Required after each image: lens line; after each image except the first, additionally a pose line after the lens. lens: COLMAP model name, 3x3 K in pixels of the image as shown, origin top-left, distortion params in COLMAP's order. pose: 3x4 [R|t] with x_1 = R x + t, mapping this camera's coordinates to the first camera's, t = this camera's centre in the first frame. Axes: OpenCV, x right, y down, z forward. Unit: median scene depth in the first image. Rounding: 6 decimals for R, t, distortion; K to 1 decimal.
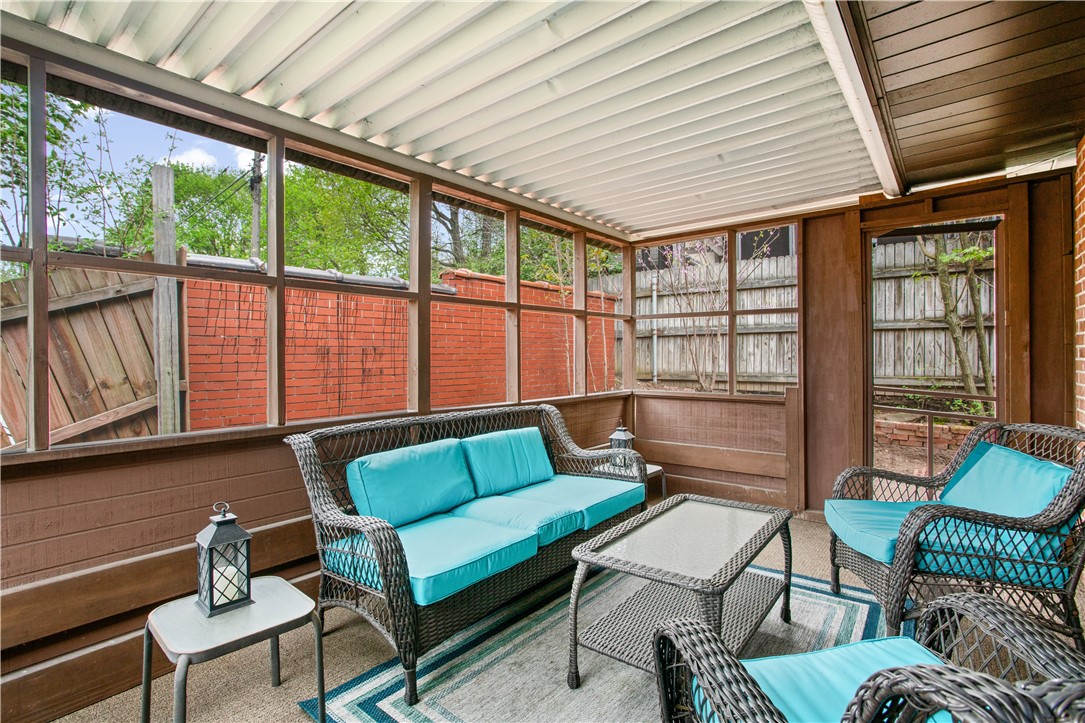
lens RADIAL K [[525.8, 0, 546.9], [0, 525.8, 360.4], [0, 0, 1]] dist [-0.041793, 0.018727]
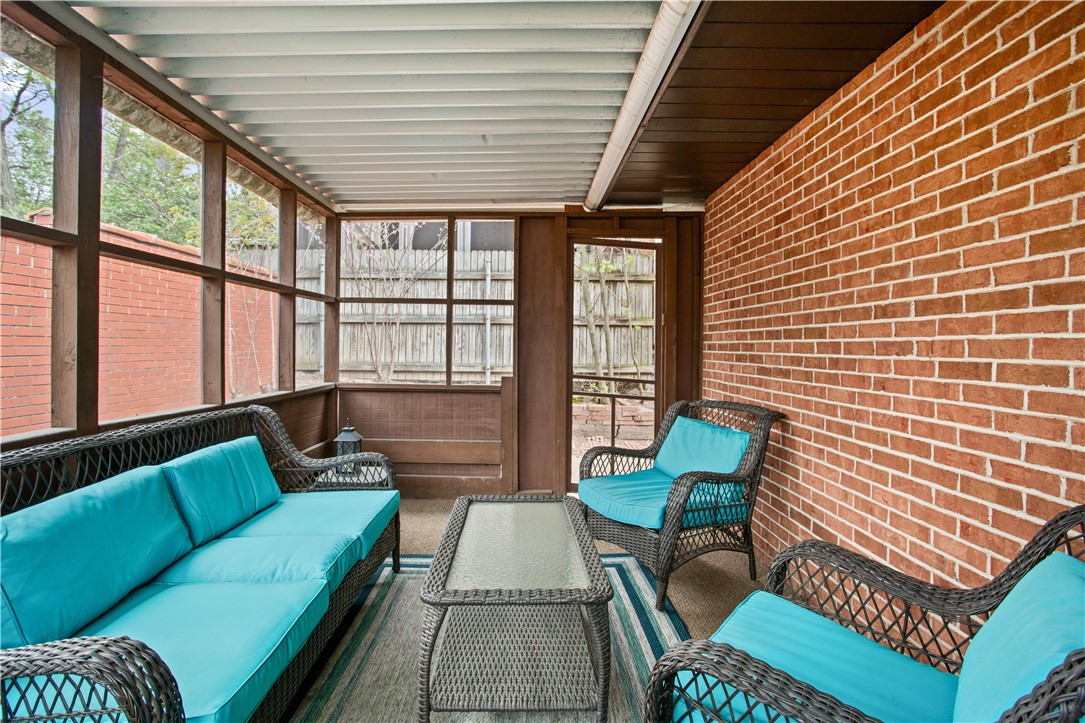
lens RADIAL K [[525.8, 0, 540.6], [0, 525.8, 354.6], [0, 0, 1]] dist [-0.041793, 0.018727]
pose [[0.781337, 0.004103, 0.624096, -0.143569], [-0.009716, 0.999937, 0.005590, 0.001343], [-0.624034, -0.010432, 0.781328, 0.140669]]
